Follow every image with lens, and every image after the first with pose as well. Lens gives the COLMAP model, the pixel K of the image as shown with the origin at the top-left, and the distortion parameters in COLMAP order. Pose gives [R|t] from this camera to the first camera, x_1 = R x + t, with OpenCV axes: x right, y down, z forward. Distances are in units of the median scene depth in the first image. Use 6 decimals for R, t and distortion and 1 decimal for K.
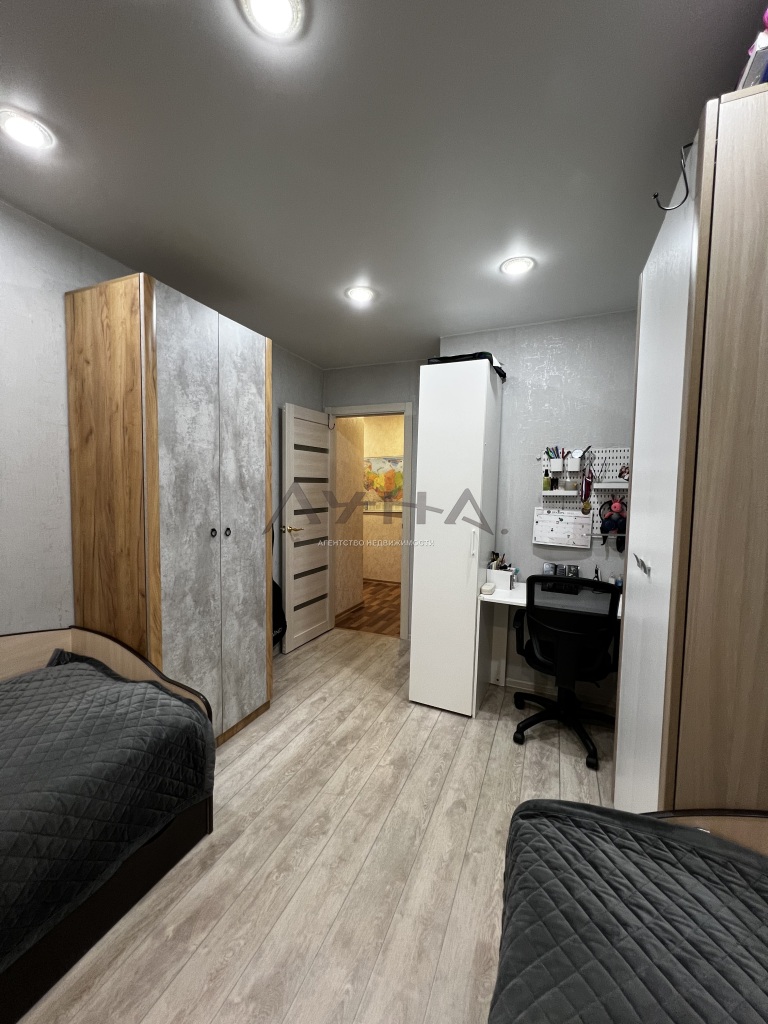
lens RADIAL K [[409.7, 0, 384.0], [0, 409.7, 512.0], [0, 0, 1]] dist [0.000034, 0.000088]
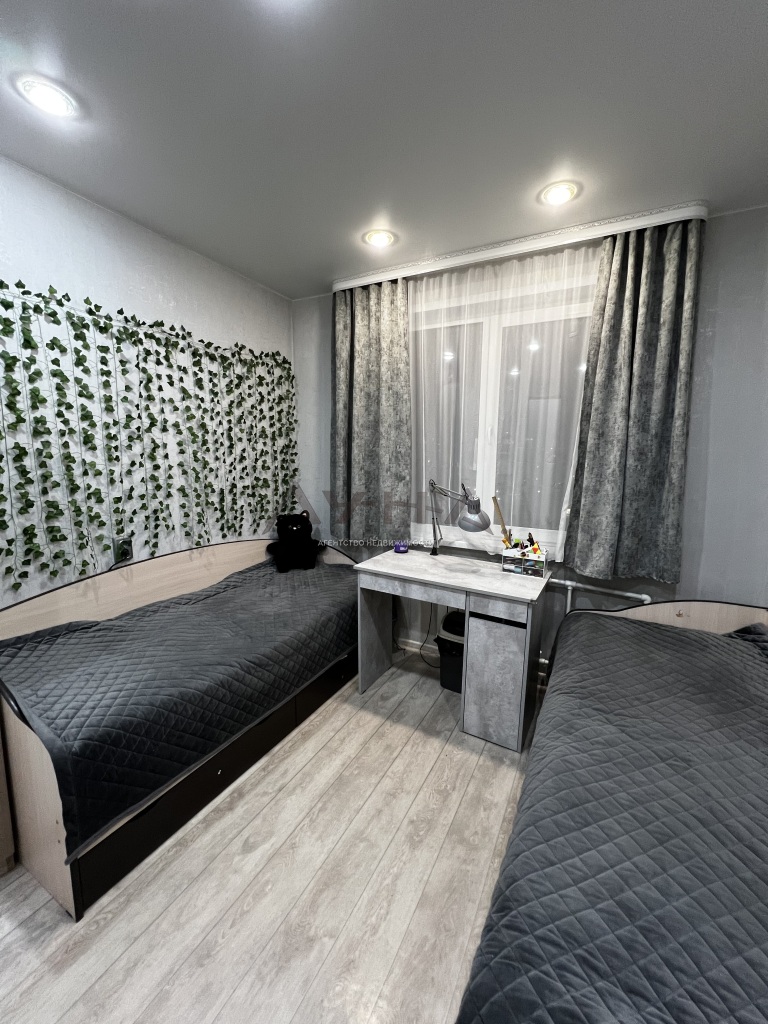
lens RADIAL K [[409.7, 0, 384.0], [0, 409.7, 512.0], [0, 0, 1]] dist [0.000034, 0.000088]
pose [[-0.995459, -0.042208, 0.085322, -0.087363], [-0.023210, 0.976894, 0.212459, -0.078968], [-0.092318, 0.209514, -0.973438, 1.169586]]
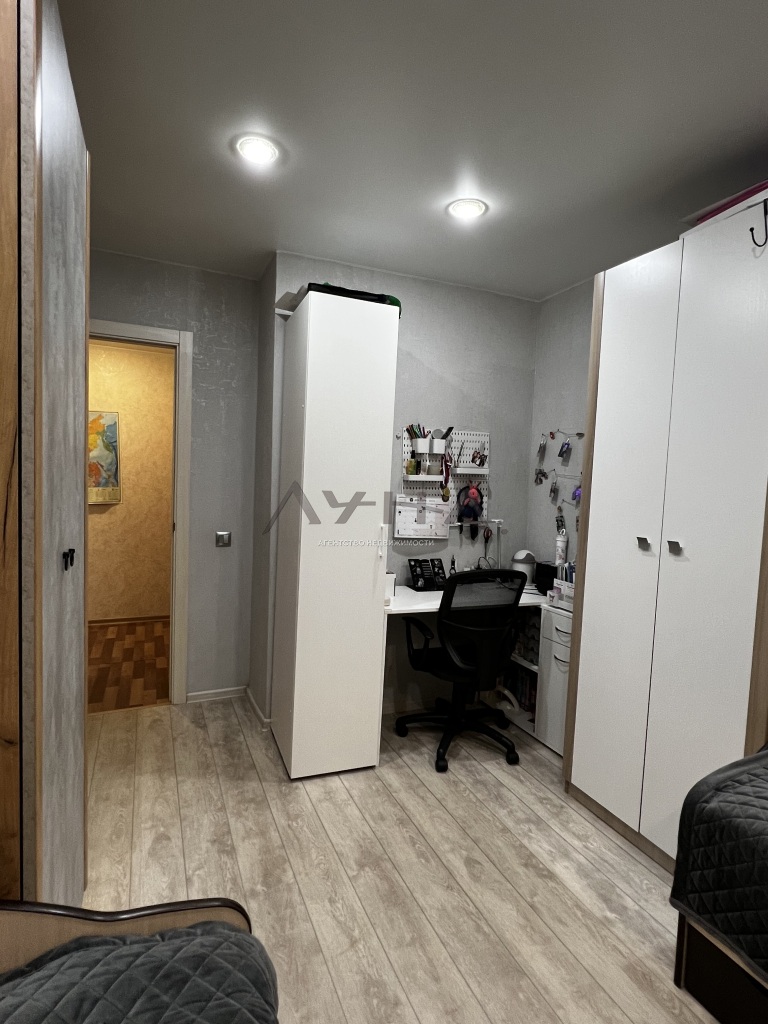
lens RADIAL K [[539.4, 0, 383.8], [0, 539.4, 509.7], [0, 0, 1]] dist [-0.000697, -0.001316]
pose [[0.687173, -0.033062, 0.725741, -0.493538], [0.018790, 0.999439, 0.027740, -0.012722], [-0.726250, -0.005425, 0.687409, 0.285024]]
